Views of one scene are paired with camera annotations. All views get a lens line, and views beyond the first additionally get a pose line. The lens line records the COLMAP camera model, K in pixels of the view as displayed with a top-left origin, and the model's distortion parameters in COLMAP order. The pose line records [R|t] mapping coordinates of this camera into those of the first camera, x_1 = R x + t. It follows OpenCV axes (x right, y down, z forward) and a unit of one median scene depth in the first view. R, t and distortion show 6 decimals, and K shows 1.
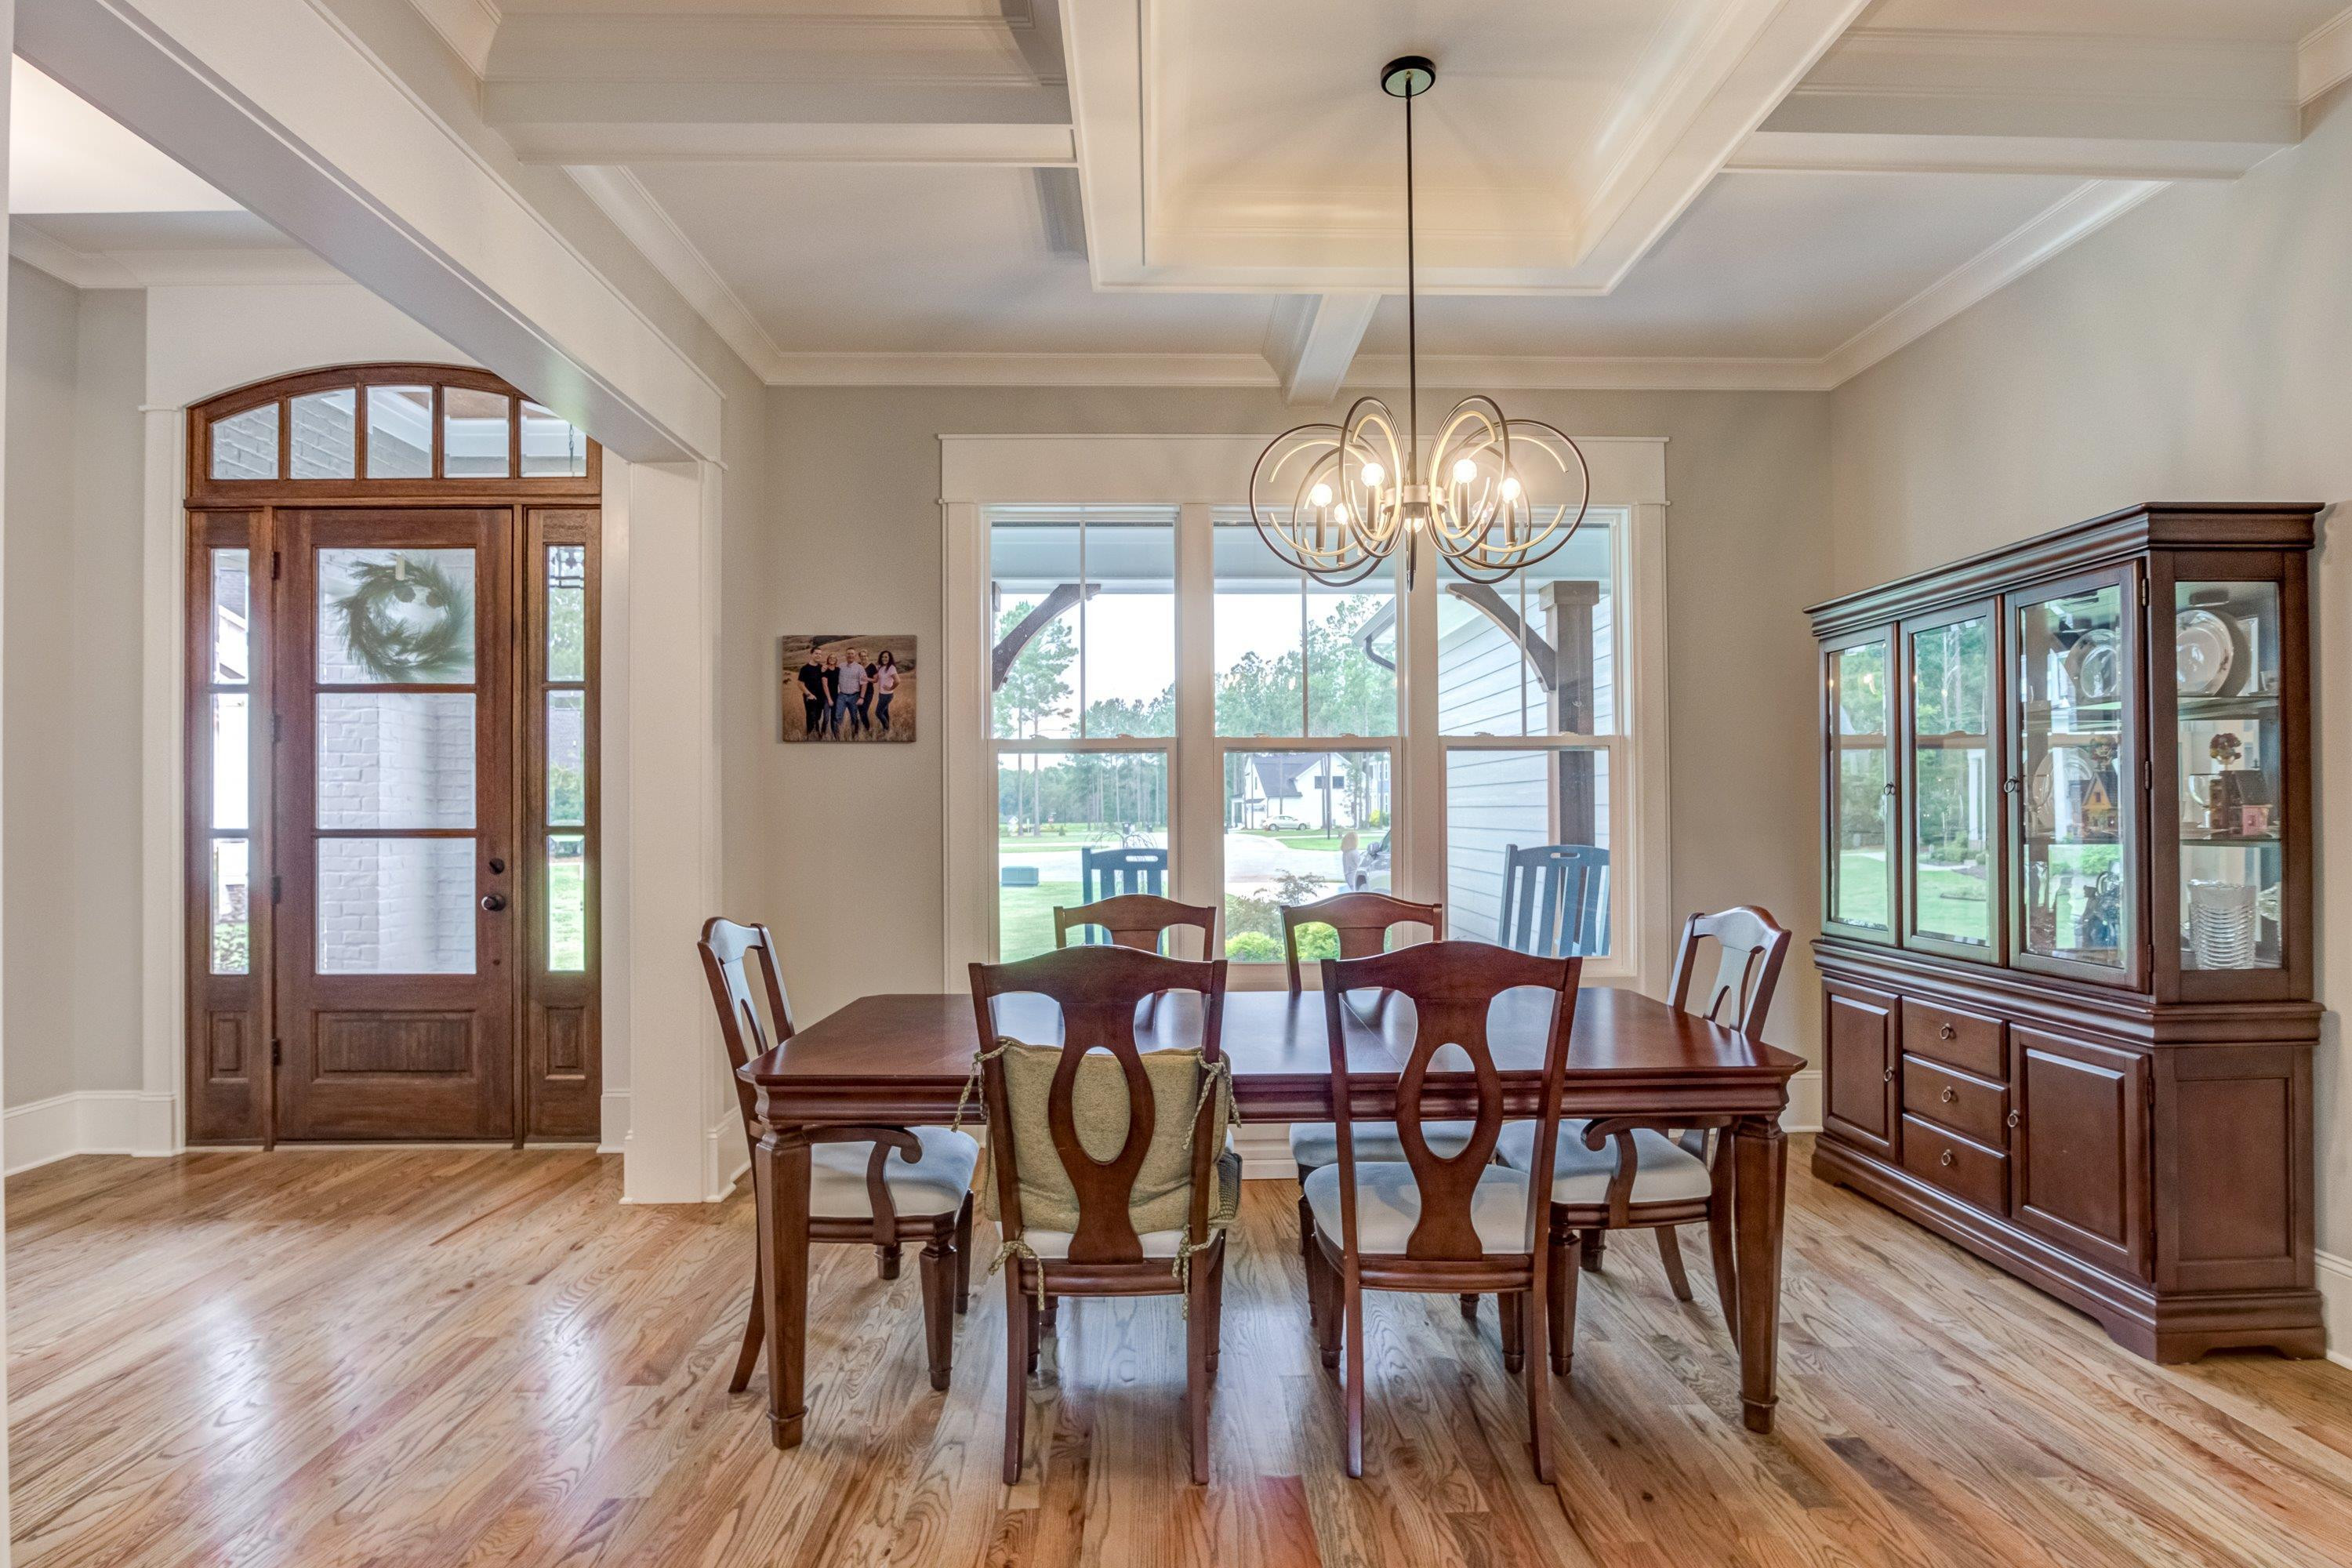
lens RADIAL K [[1183.9, 0, 1172.9], [0, 1183.9, 803.0], [0, 0, 1]] dist [-0.017767, 0.000734]
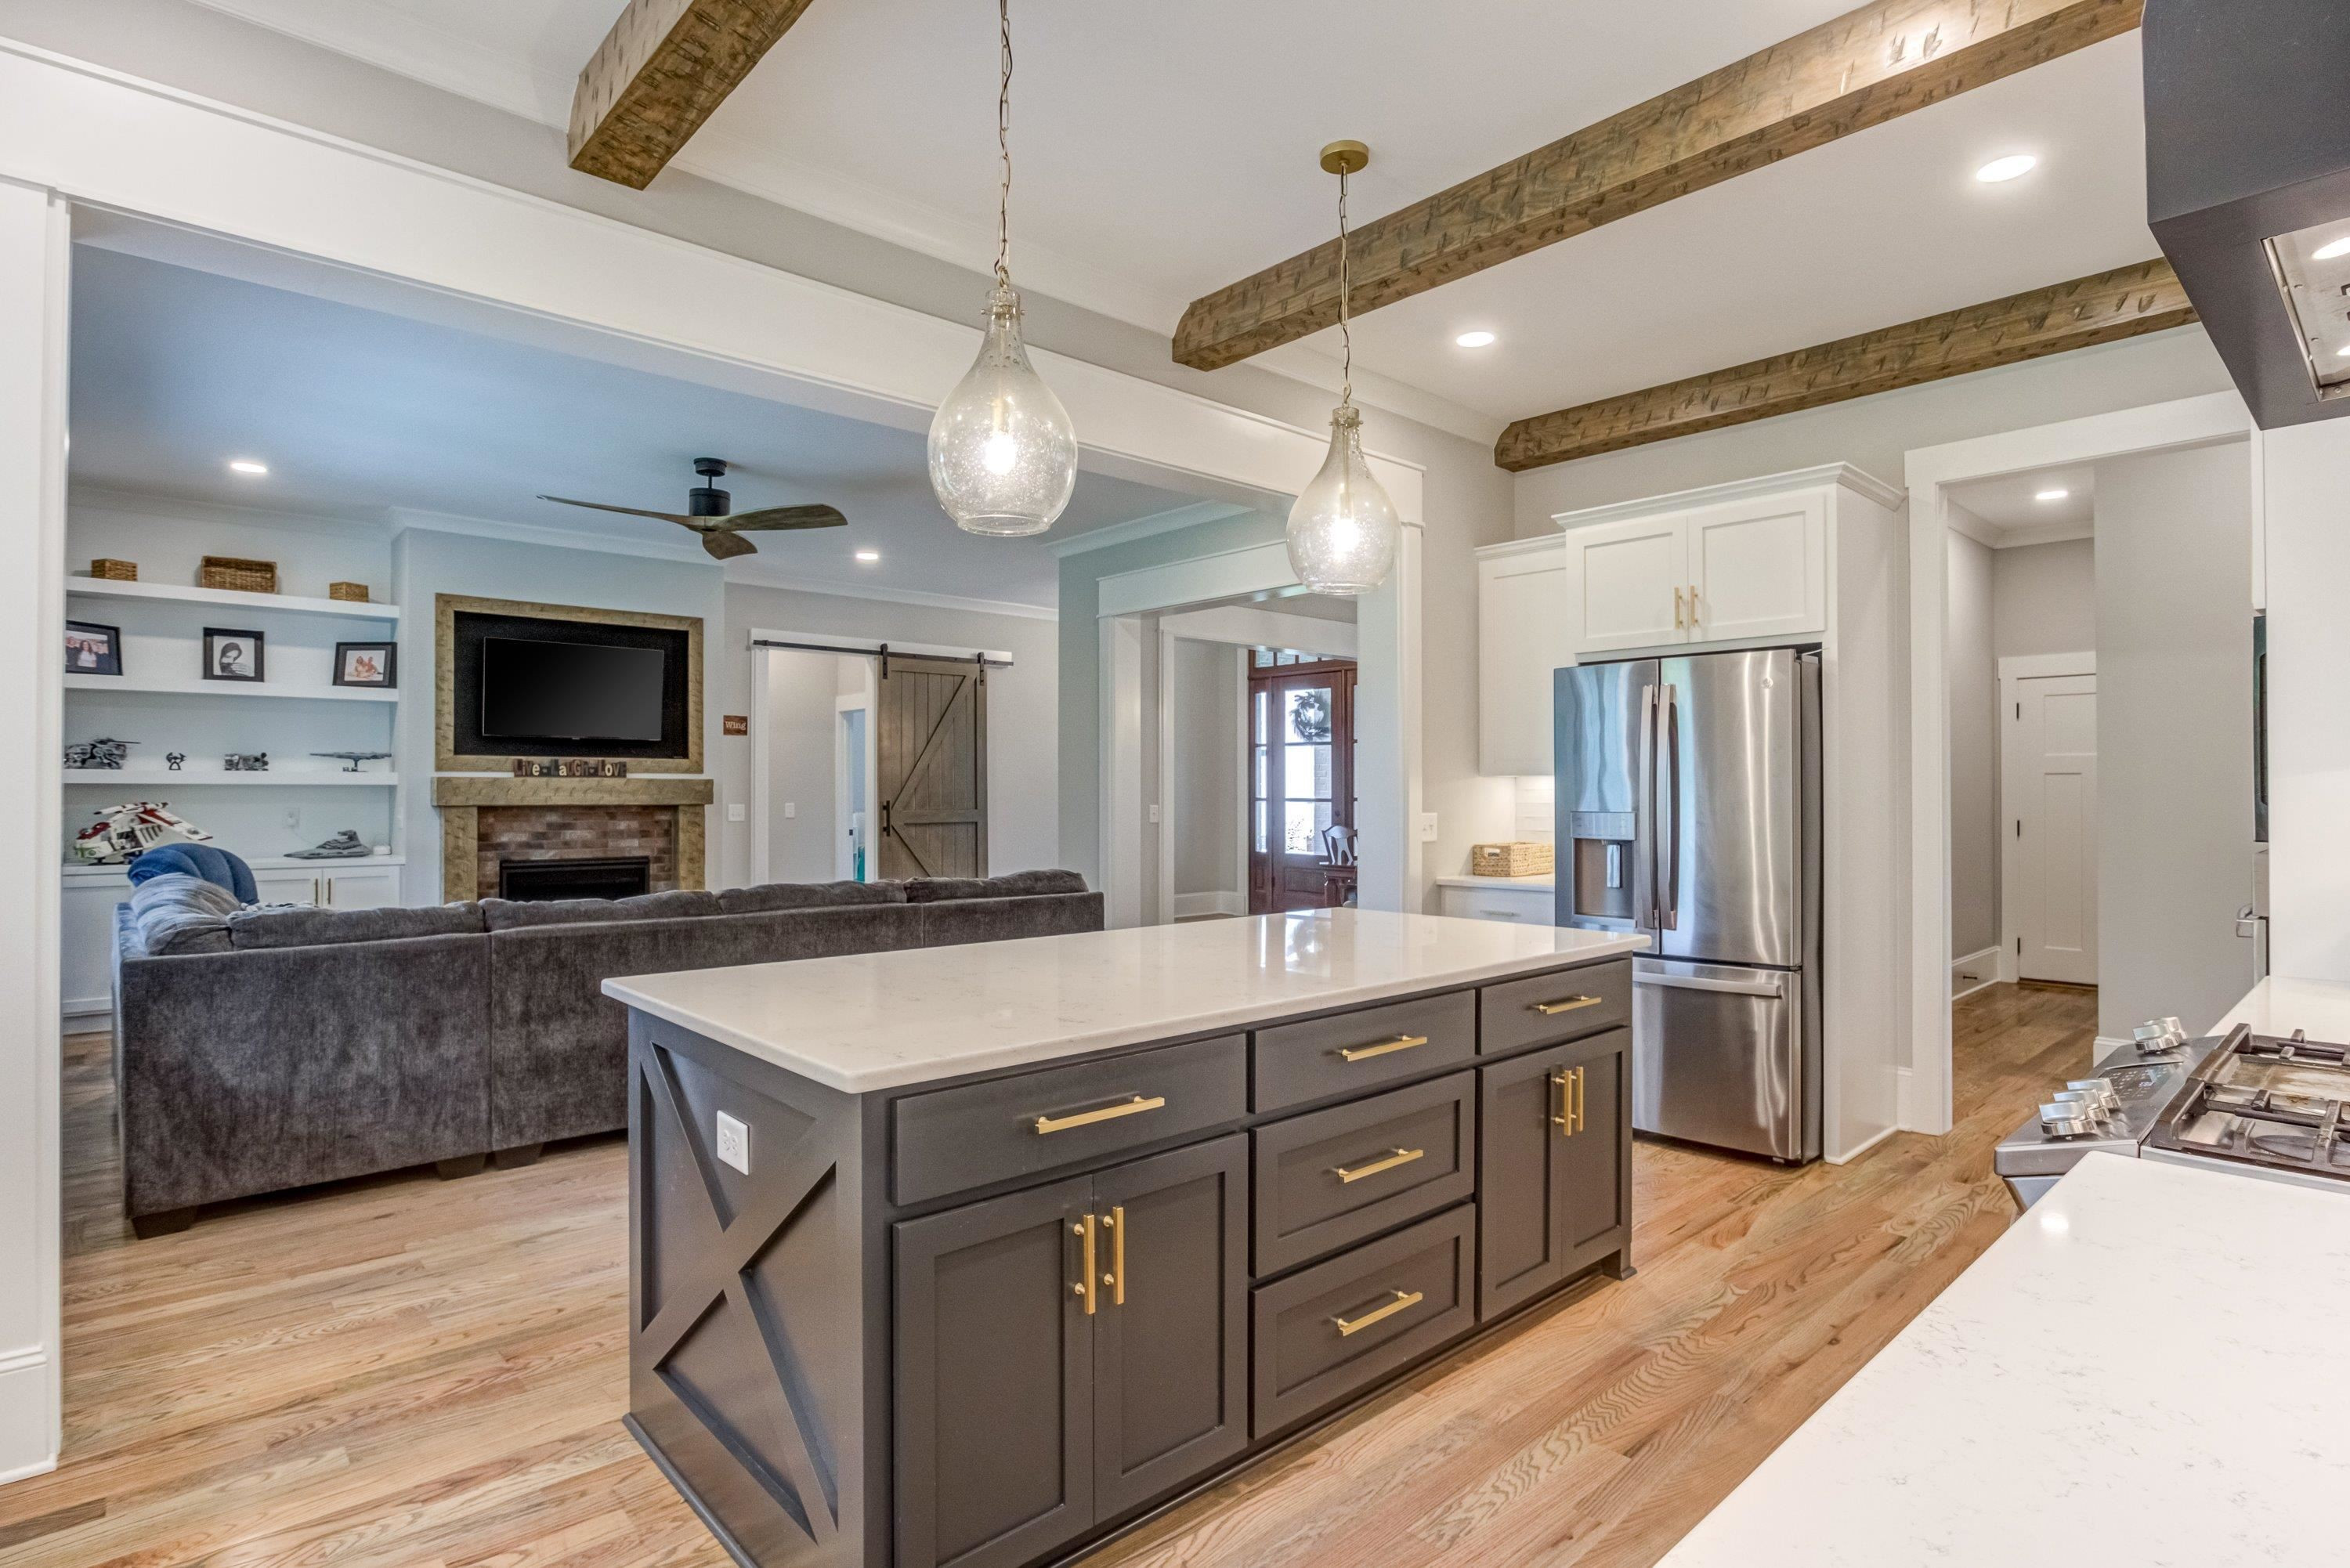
lens RADIAL K [[1182.8, 0, 1181.5], [0, 1182.8, 786.9], [0, 0, 1]] dist [-0.017767, 0.000734]
pose [[0.667150, 0.001202, -0.744922, 1.086953], [0.003735, 0.999981, 0.004958, -0.017858], [0.744914, -0.006090, 0.667133, -0.936954]]
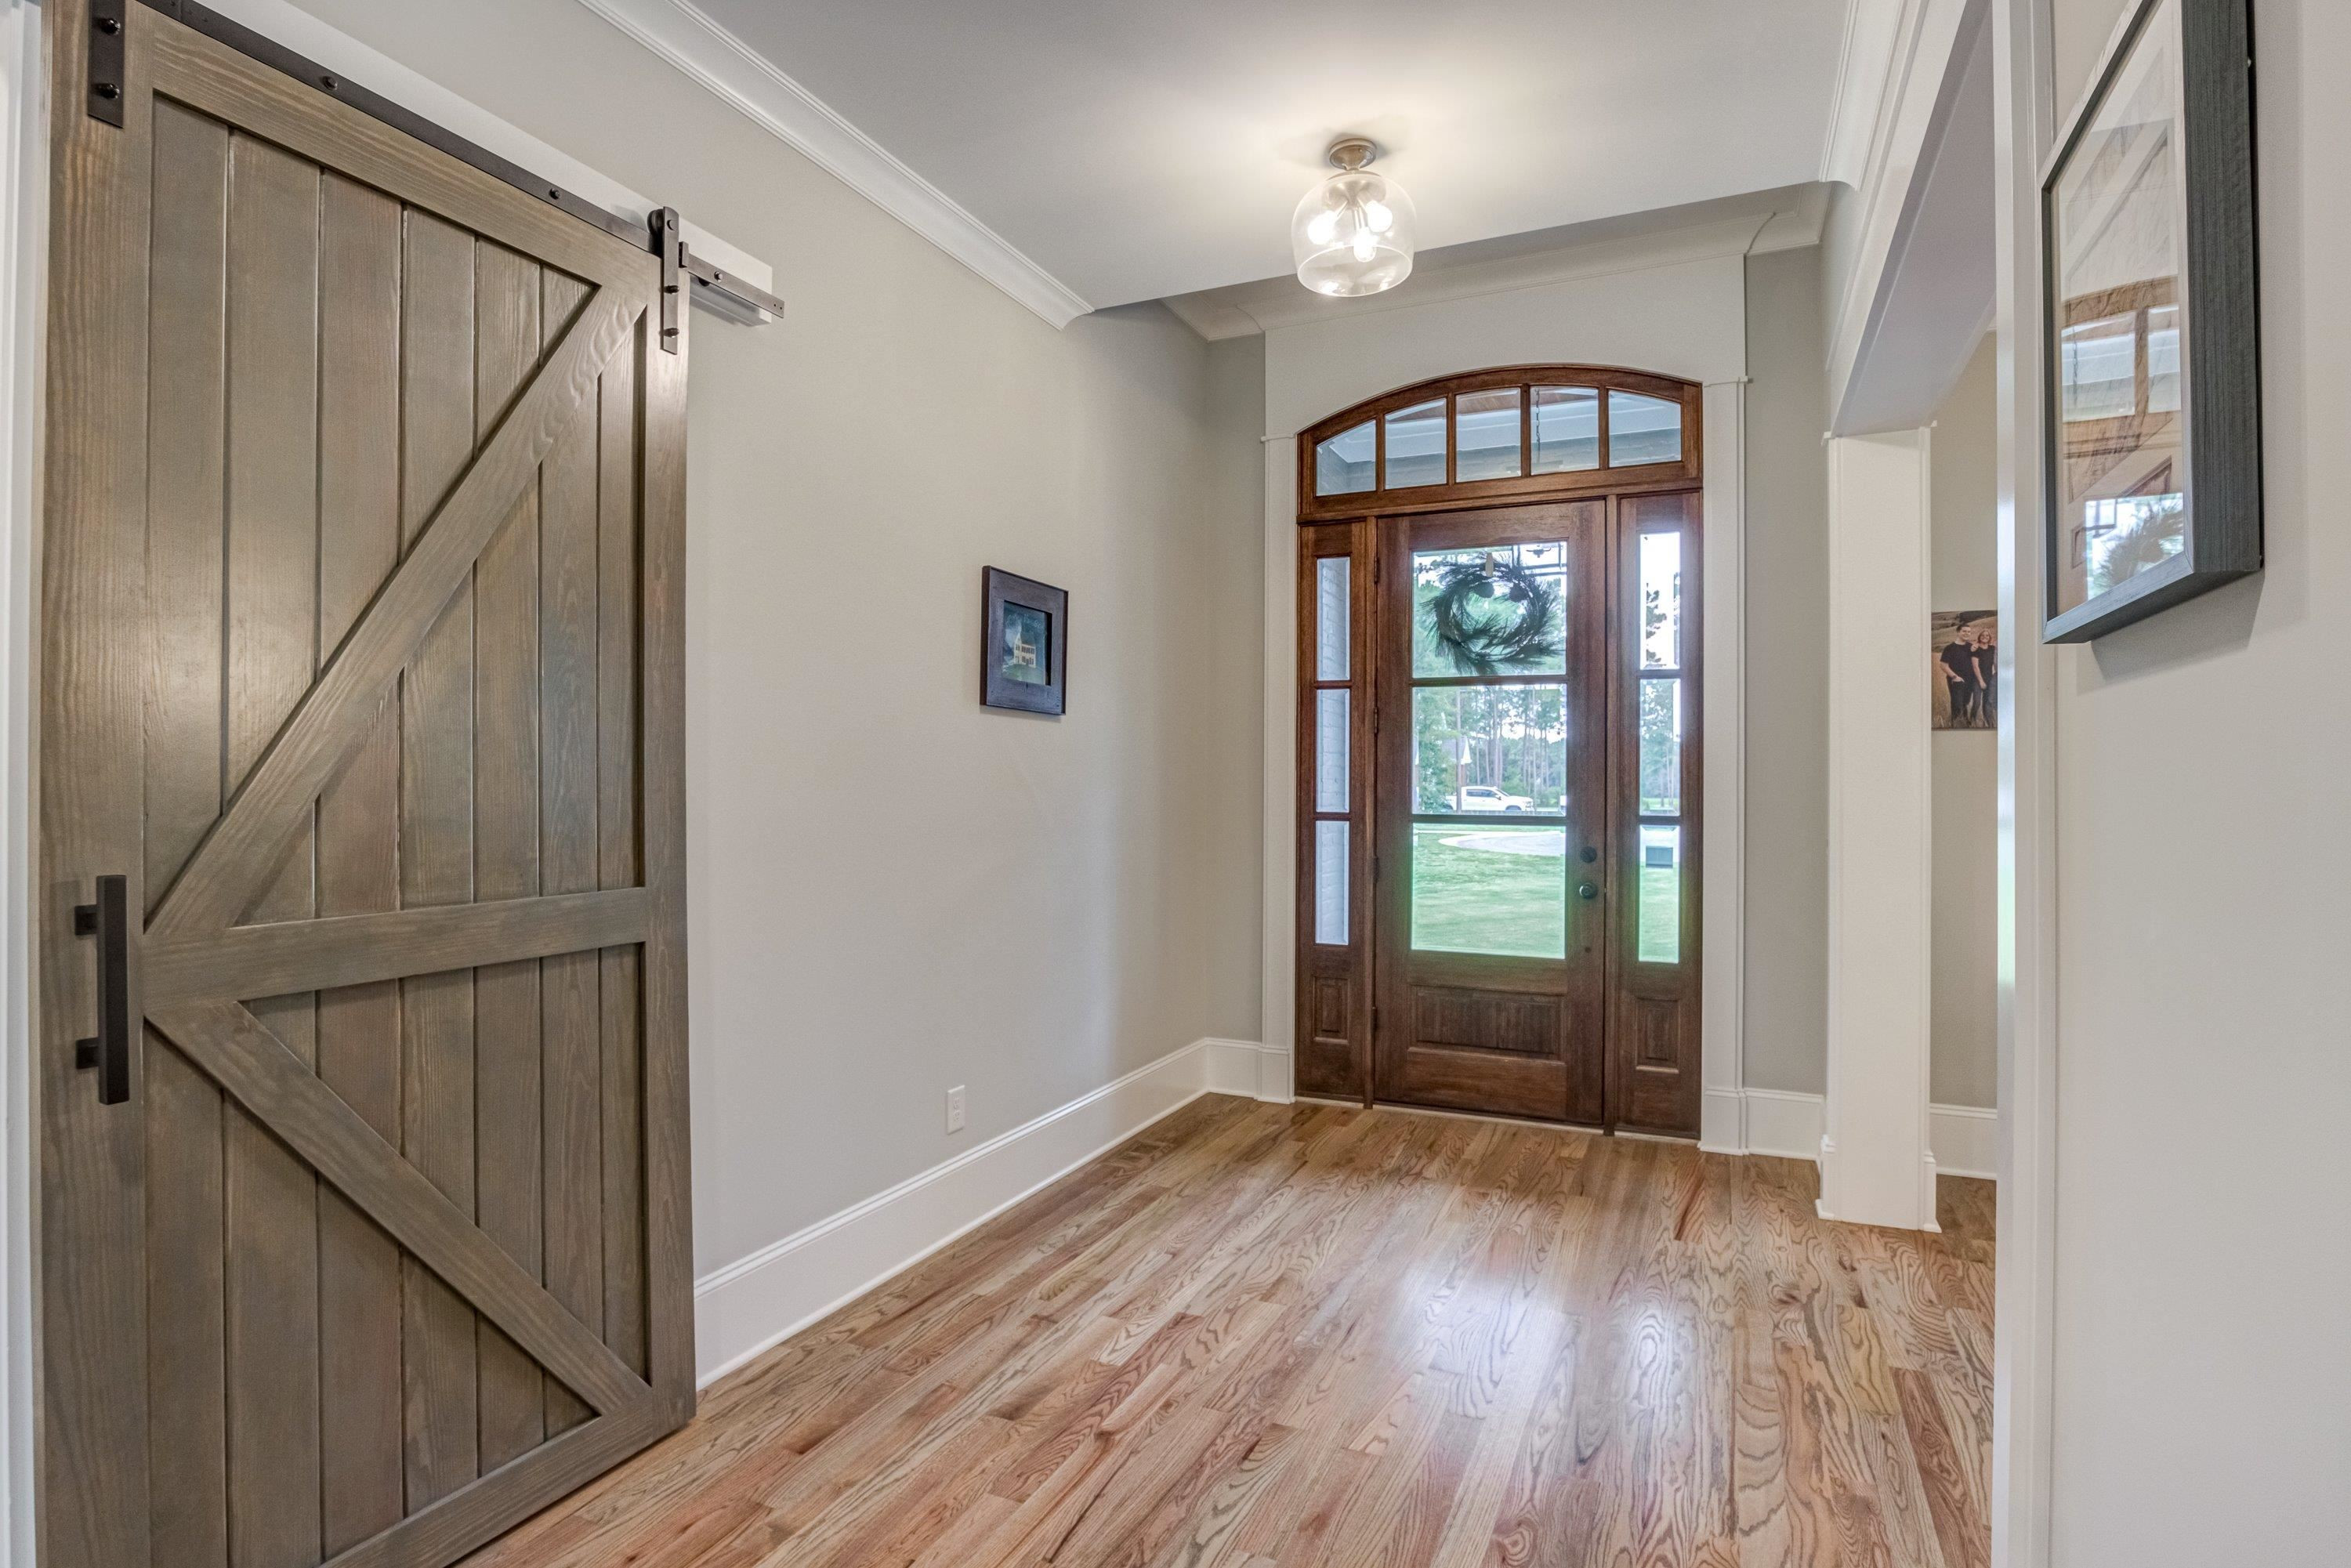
lens RADIAL K [[1183.4, 0, 1180.6], [0, 1183.4, 789.2], [0, 0, 1]] dist [-0.017767, 0.000734]
pose [[0.903481, 0.011015, -0.428487, -0.457922], [-0.005276, 0.999880, 0.014581, -0.015689], [0.428597, -0.010913, 0.903430, -0.067316]]
